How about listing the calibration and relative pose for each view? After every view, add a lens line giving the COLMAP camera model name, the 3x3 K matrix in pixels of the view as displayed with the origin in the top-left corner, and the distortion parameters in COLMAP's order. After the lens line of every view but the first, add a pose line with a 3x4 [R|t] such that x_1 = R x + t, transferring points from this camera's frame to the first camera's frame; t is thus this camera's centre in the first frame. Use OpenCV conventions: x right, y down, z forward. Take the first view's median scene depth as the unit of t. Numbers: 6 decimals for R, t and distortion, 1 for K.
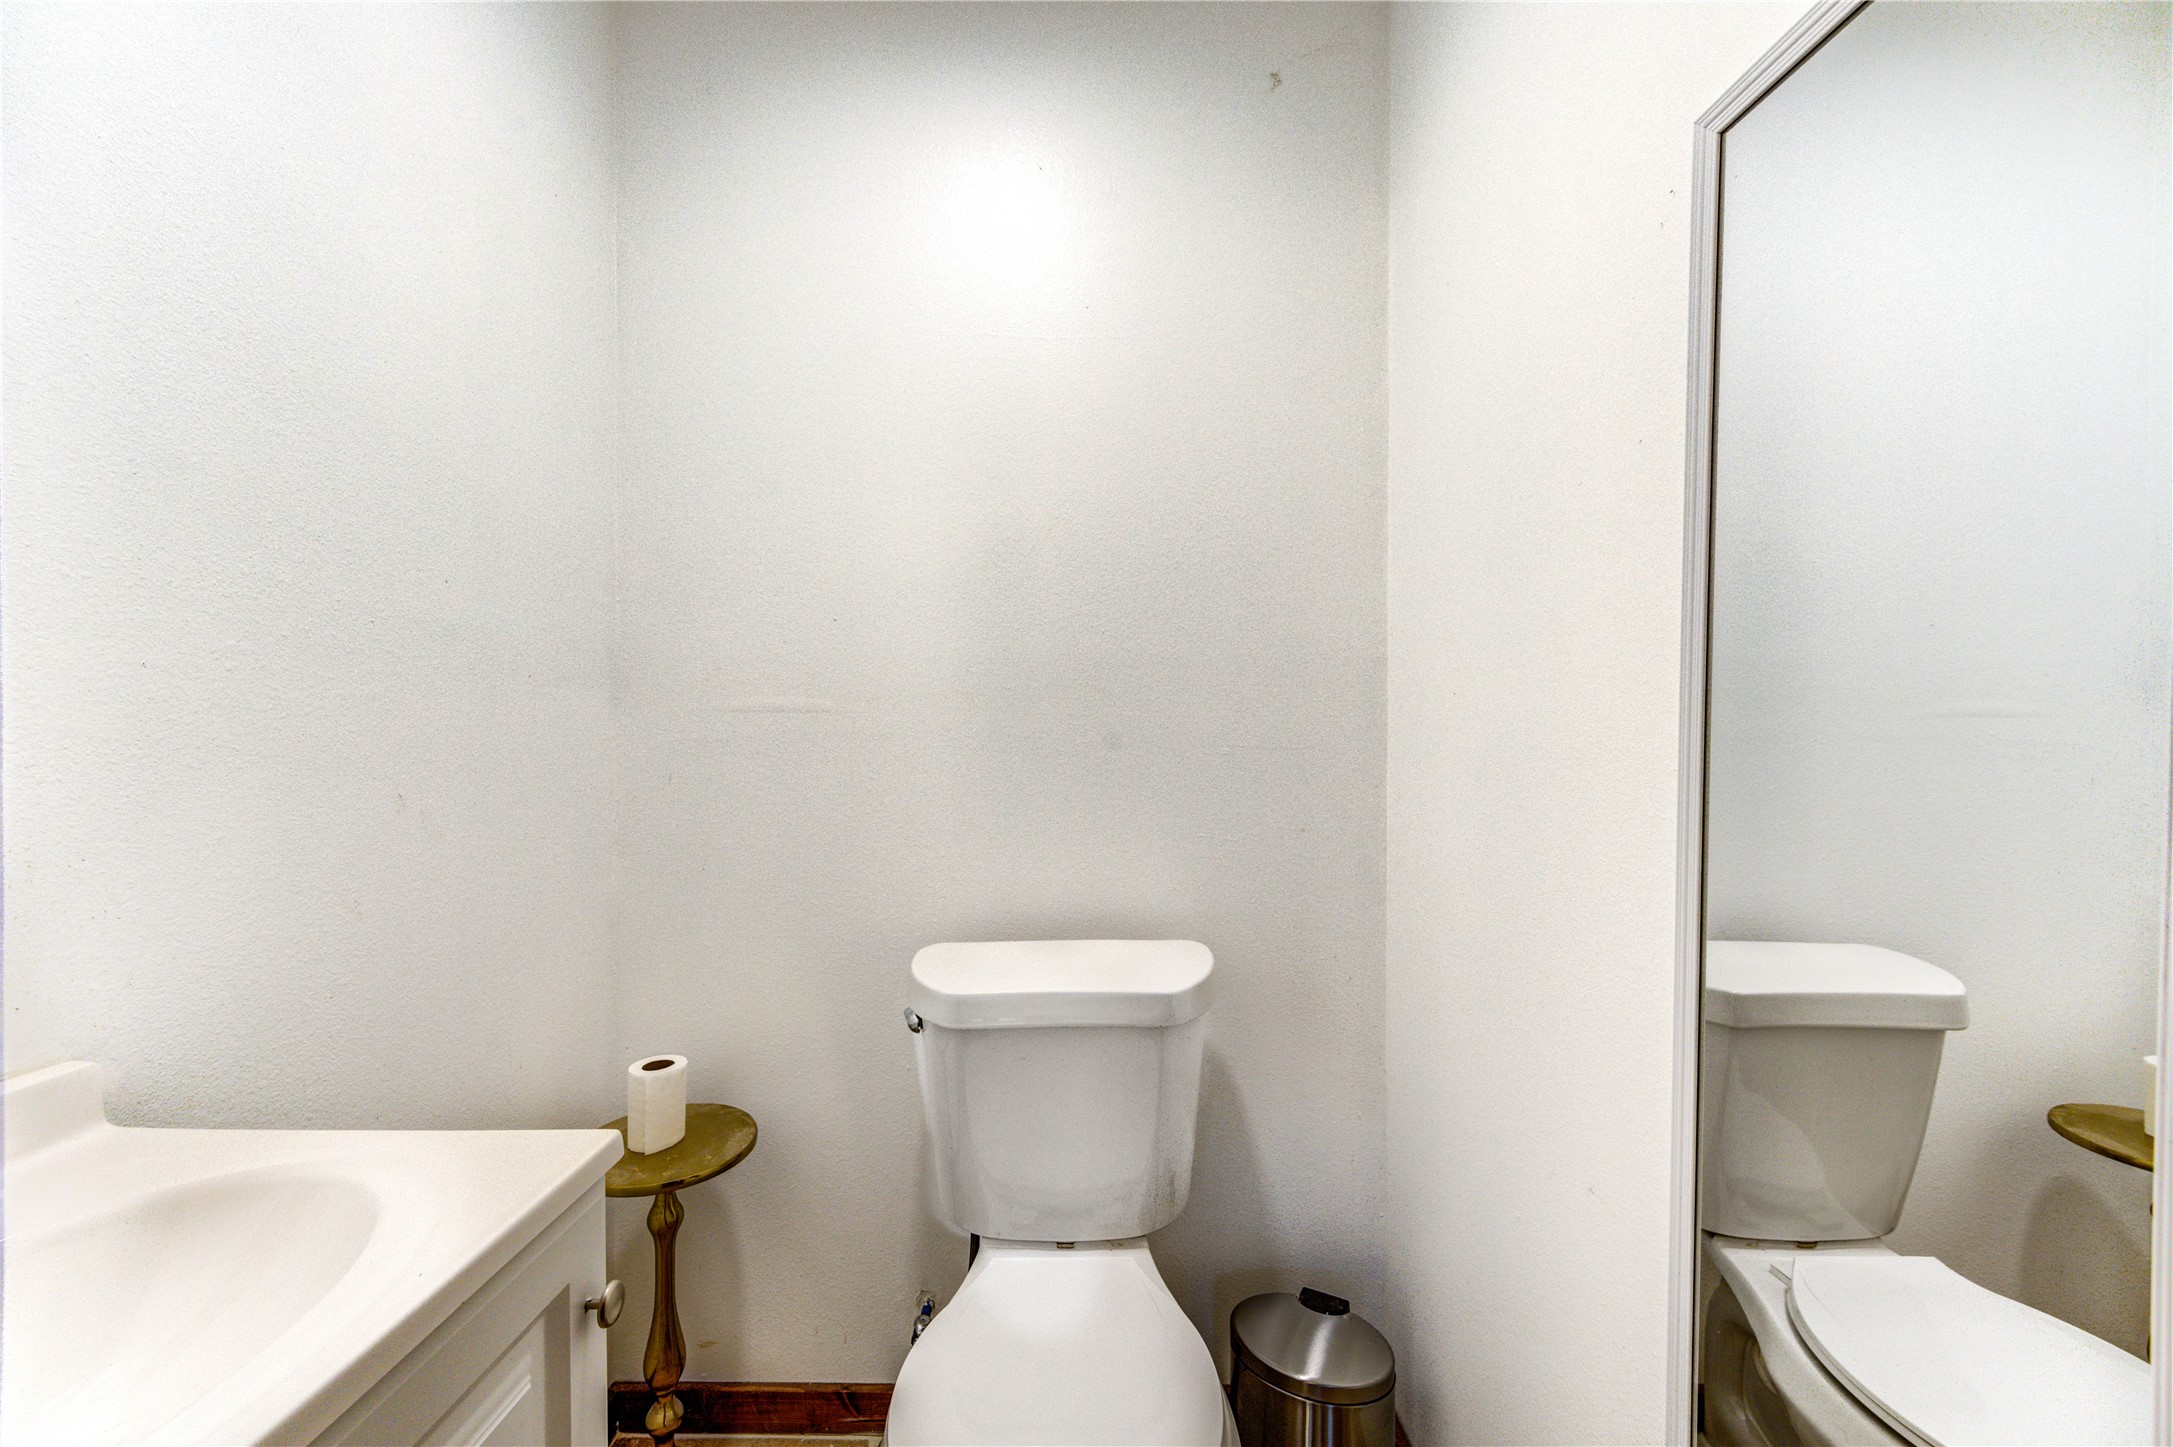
lens RADIAL K [[884.5, 0, 1011.0], [0, 884.5, 728.1], [0, 0, 1]] dist [0.002473, -0.000178]
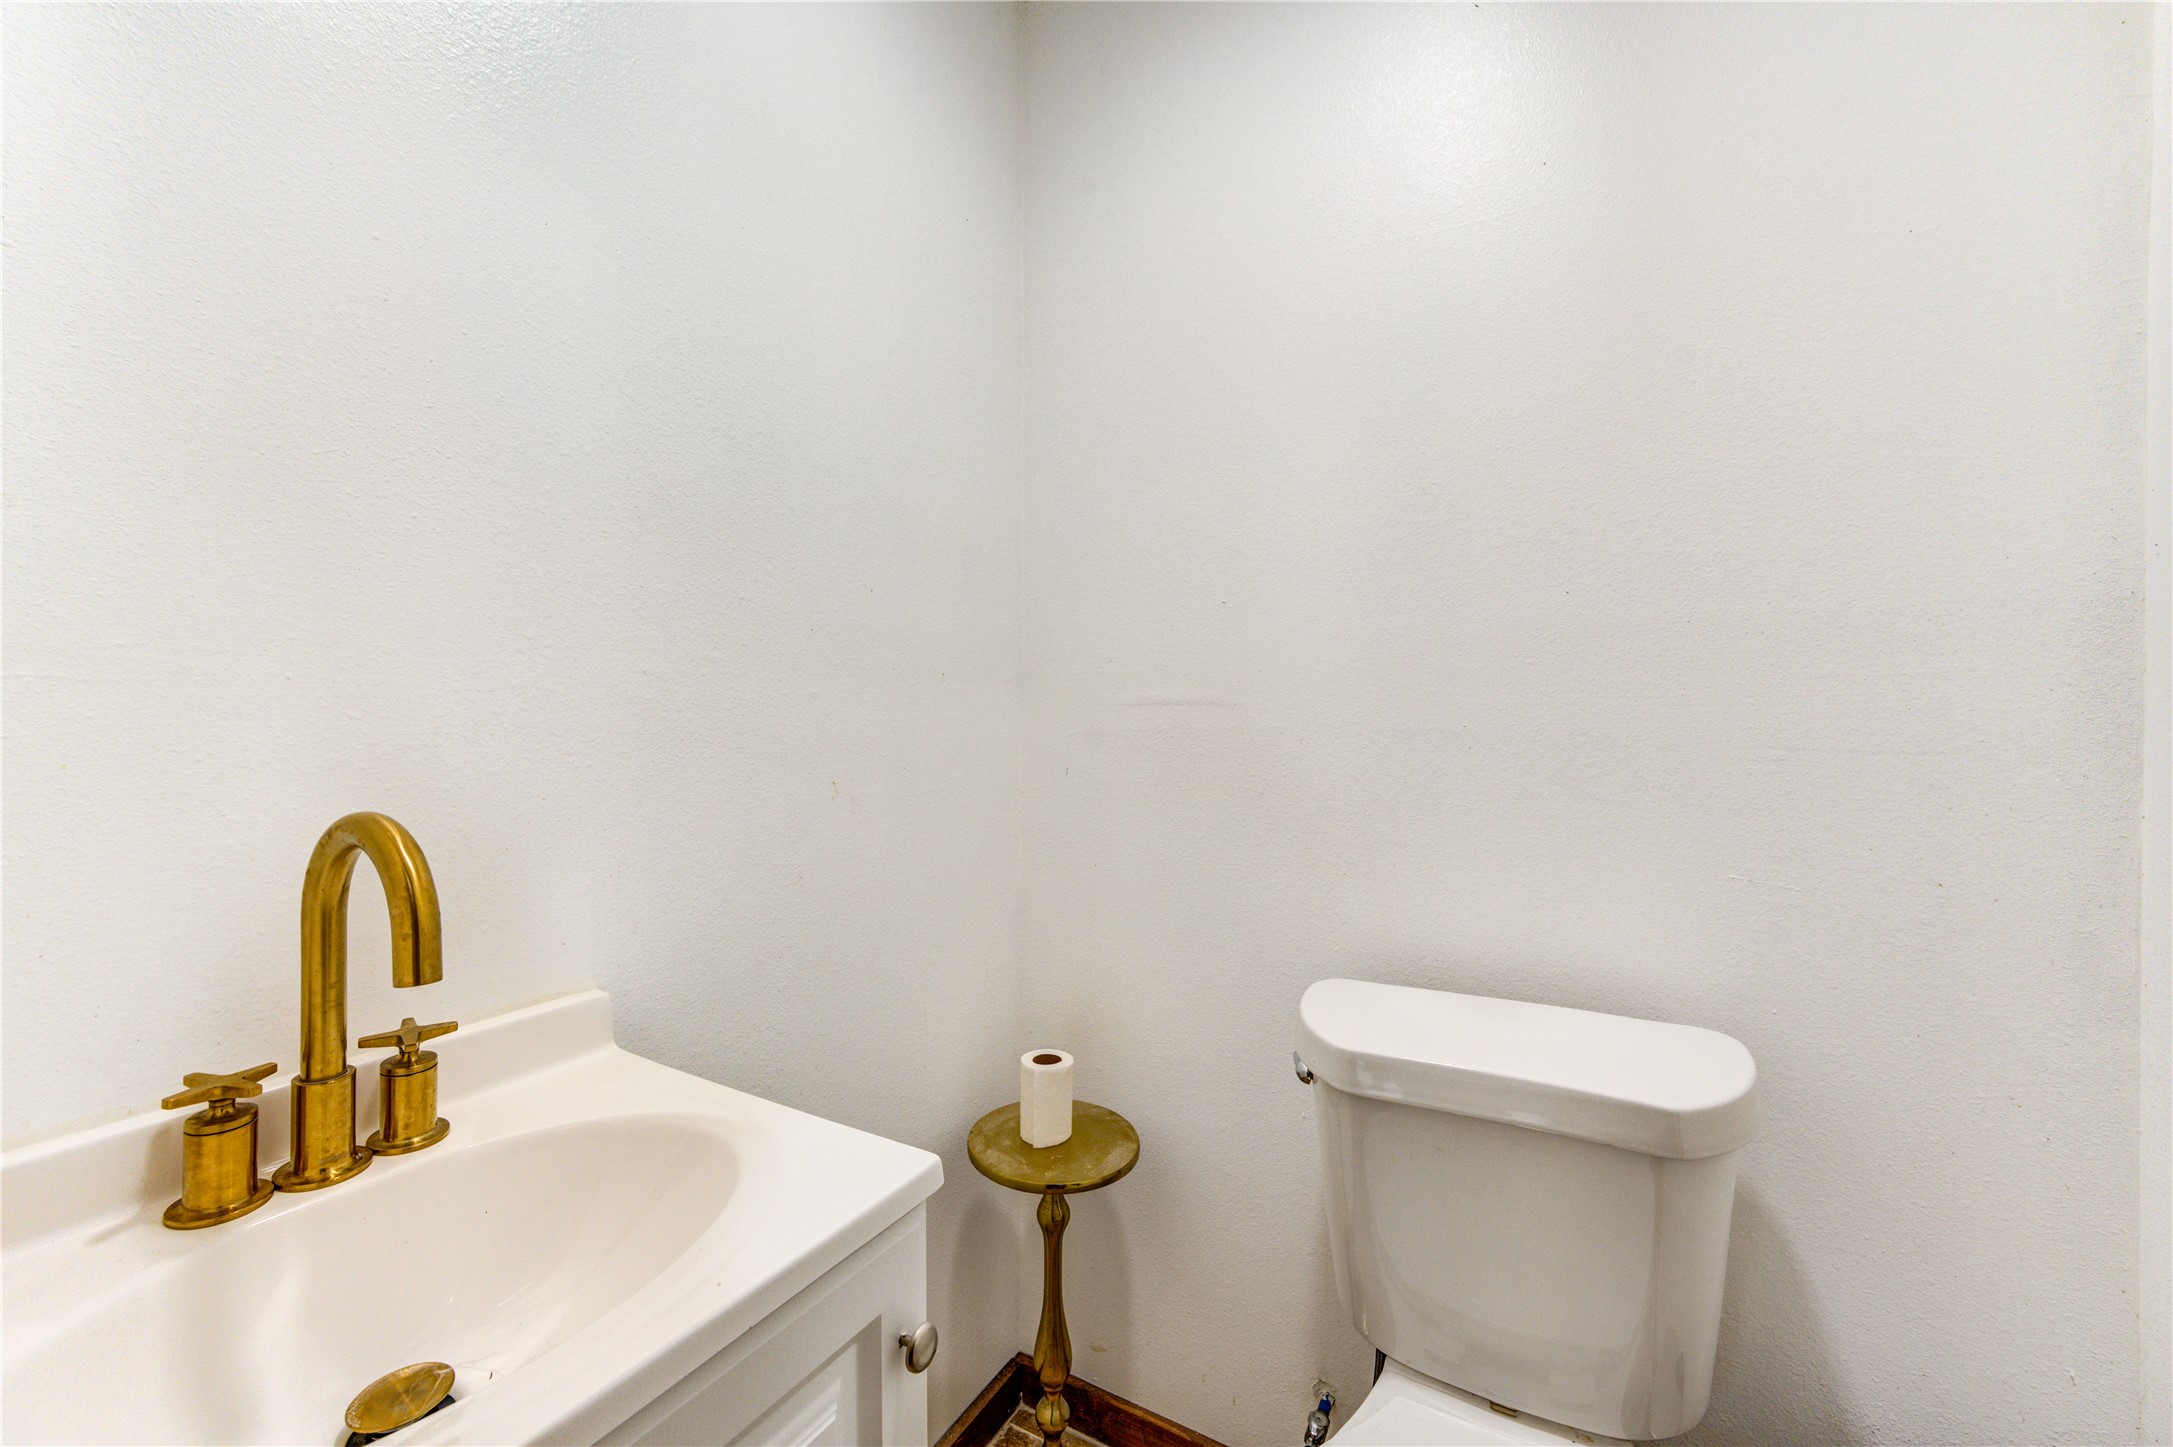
lens RADIAL K [[884.5, 0, 1011.0], [0, 884.5, 728.1], [0, 0, 1]] dist [0.002473, -0.000178]
pose [[0.888198, 0.000341, -0.459460, 0.030809], [0.003627, 0.999963, 0.007756, -0.002011], [0.459446, -0.008555, 0.888165, 0.124511]]
